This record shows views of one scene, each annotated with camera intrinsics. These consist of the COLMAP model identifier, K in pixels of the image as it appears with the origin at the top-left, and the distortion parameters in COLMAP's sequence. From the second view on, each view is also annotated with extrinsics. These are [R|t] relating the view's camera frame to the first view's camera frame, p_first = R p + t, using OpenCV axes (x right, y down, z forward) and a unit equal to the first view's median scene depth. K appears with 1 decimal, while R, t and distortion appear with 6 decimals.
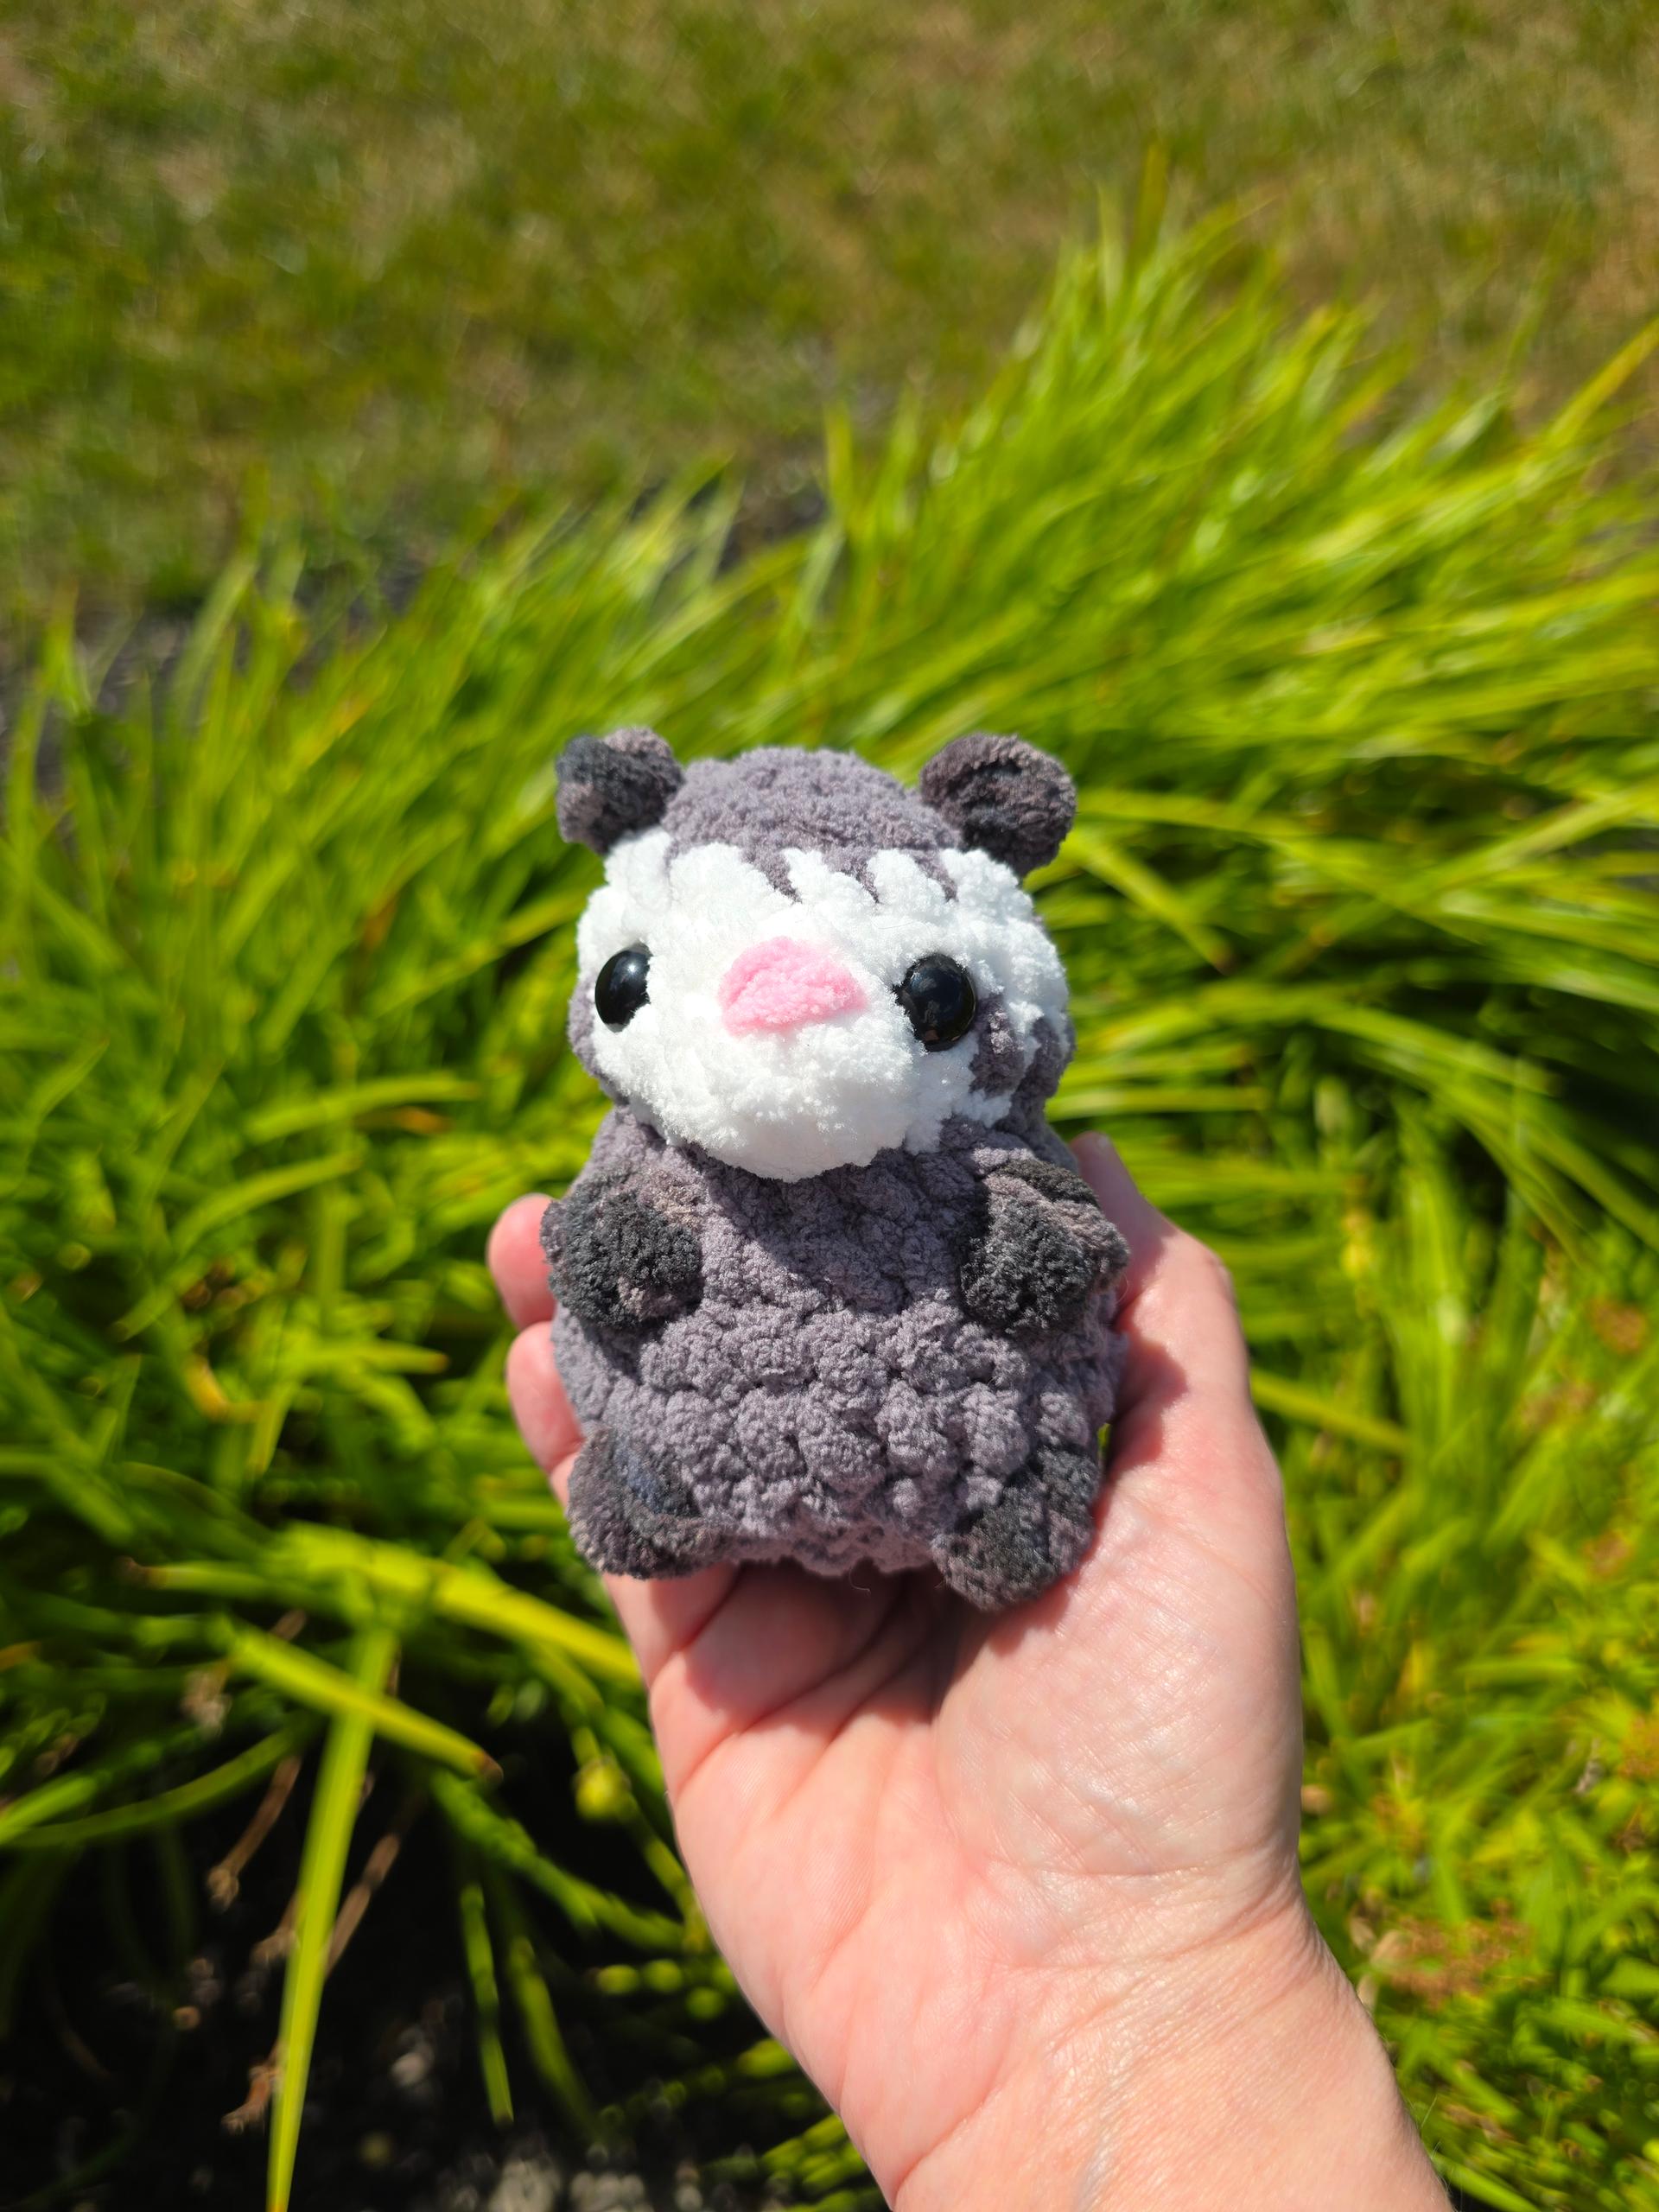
lens RADIAL K [[1694.5, 0, 815.3], [0, 1694.5, 1105.2], [0, 0, 1]] dist [-0.026321, -0.000802]
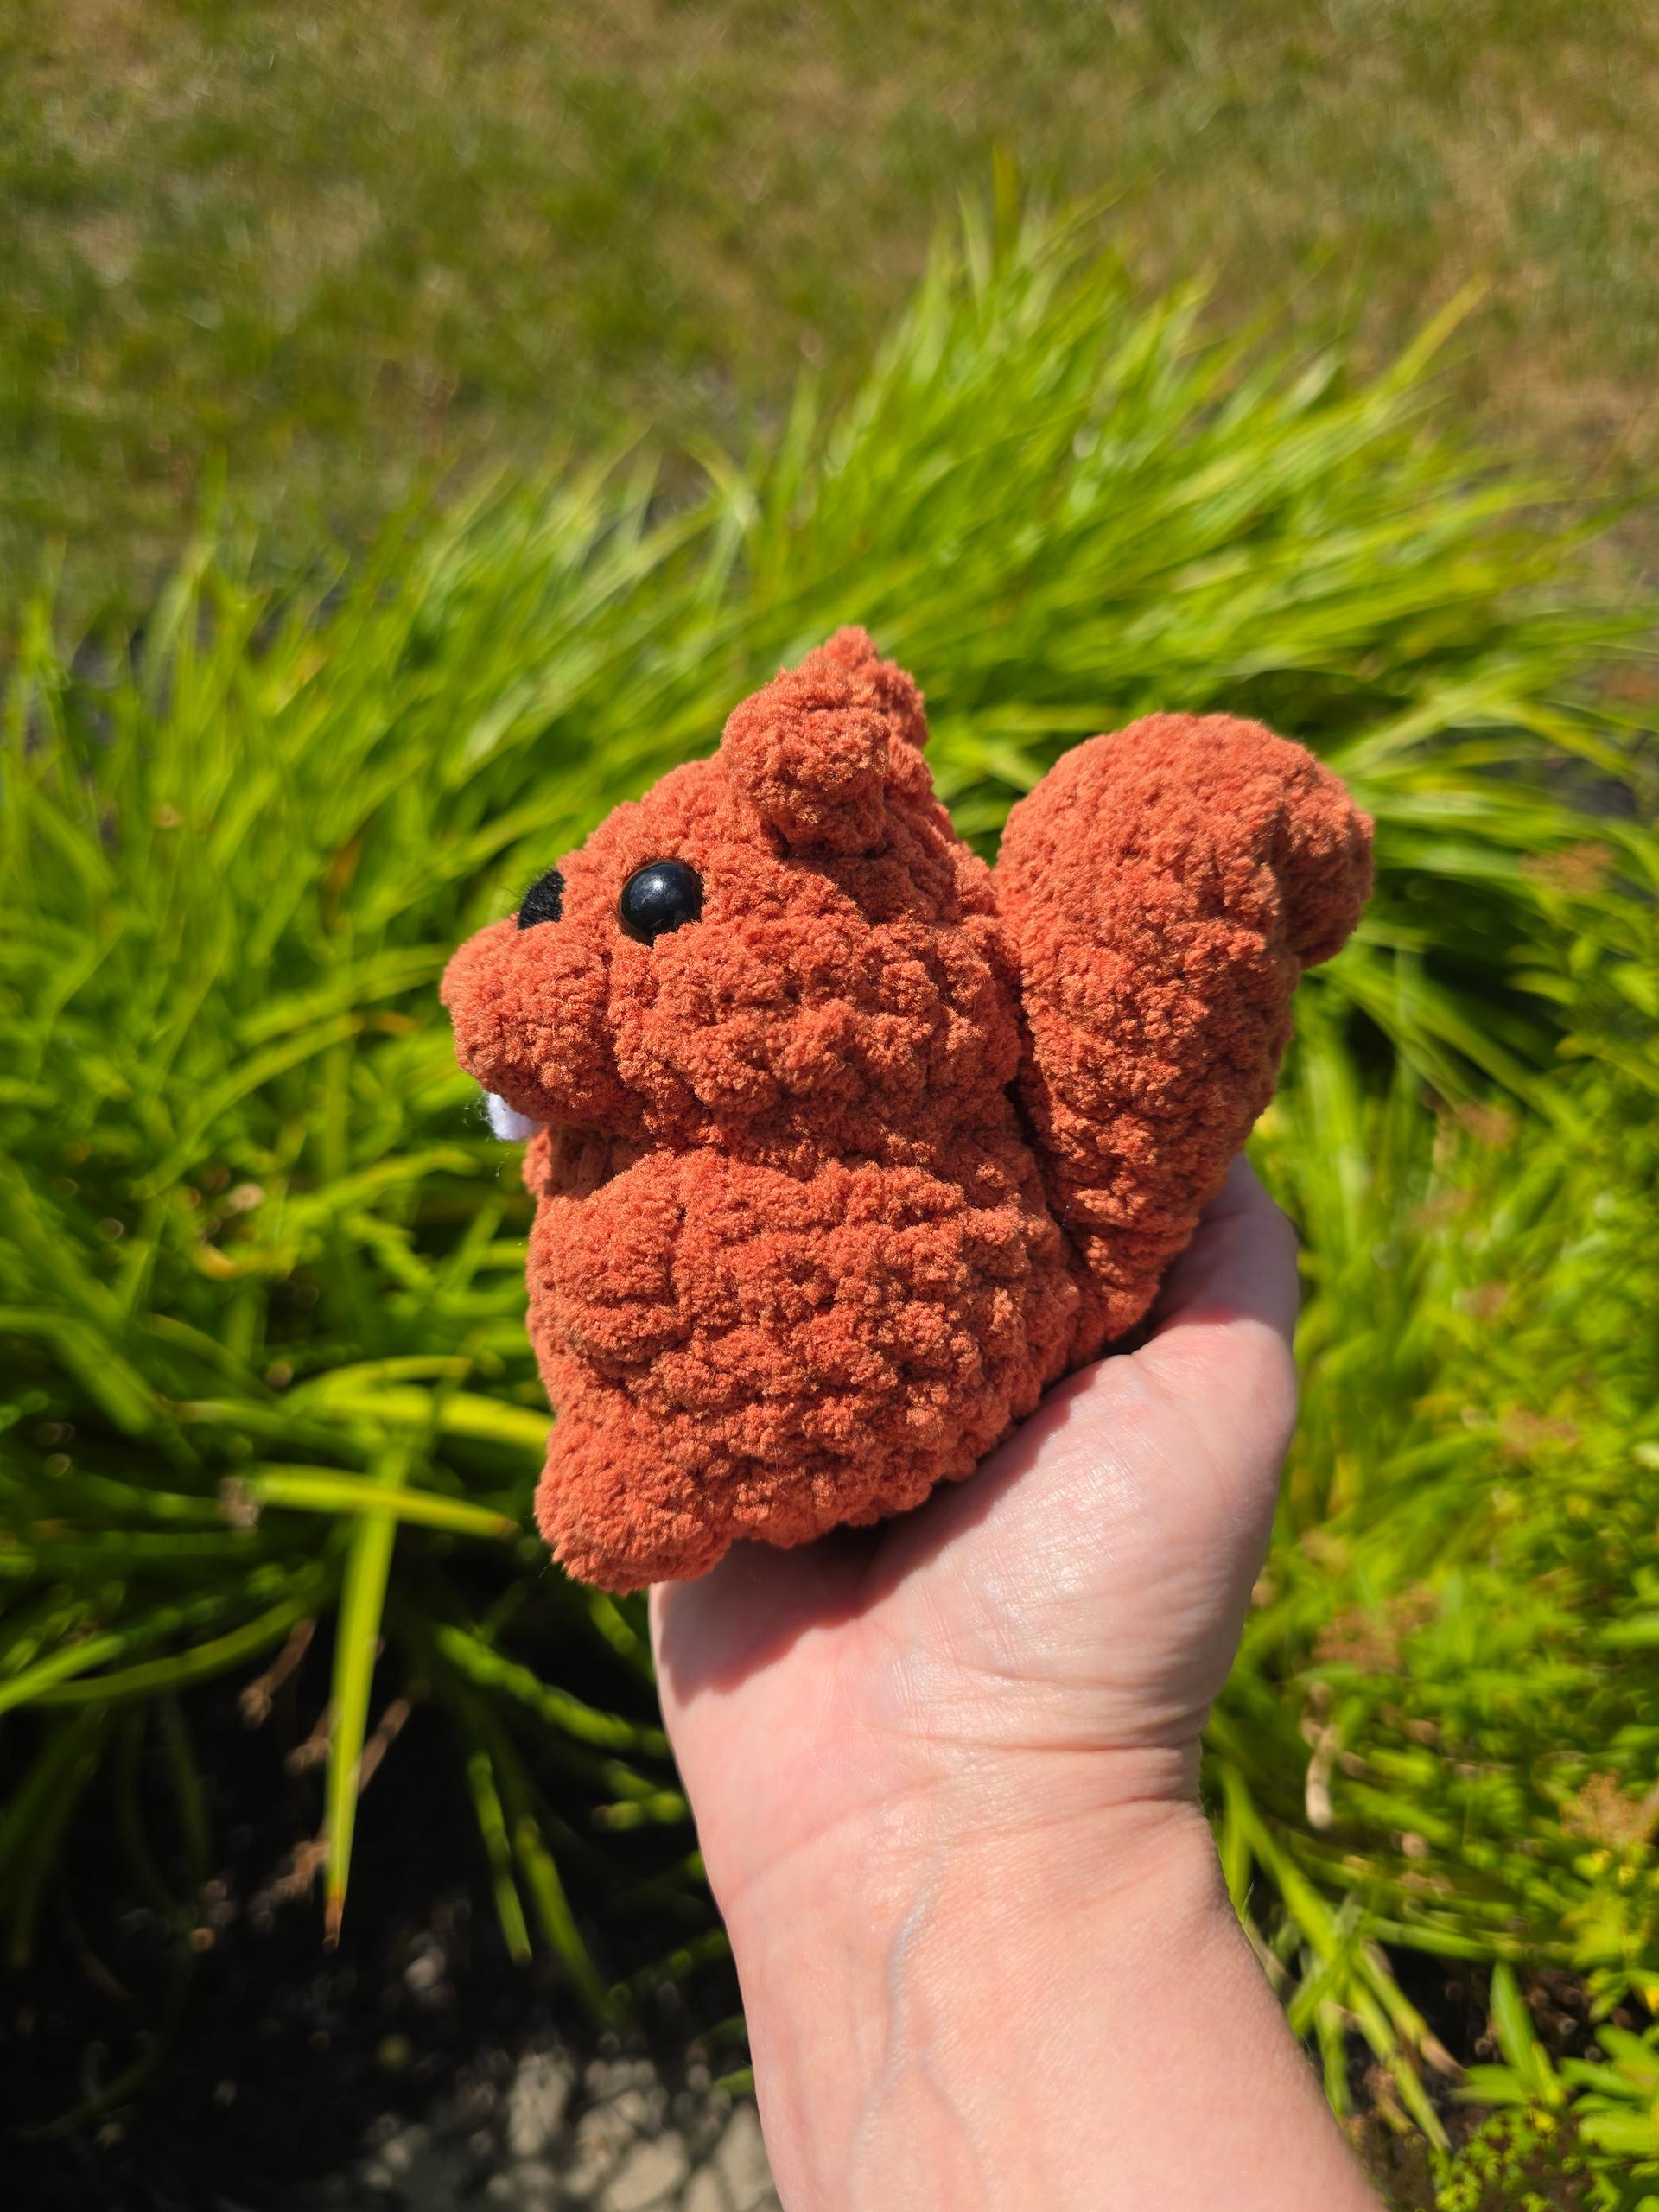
lens RADIAL K [[1694.5, 0, 815.6], [0, 1694.5, 1084.3], [0, 0, 1]] dist [-0.026321, -0.000802]
pose [[0.997434, -0.058115, 0.041800, -0.010719], [0.060060, 0.997093, -0.046895, 0.086753], [-0.038953, 0.049285, 0.998025, -0.068123]]
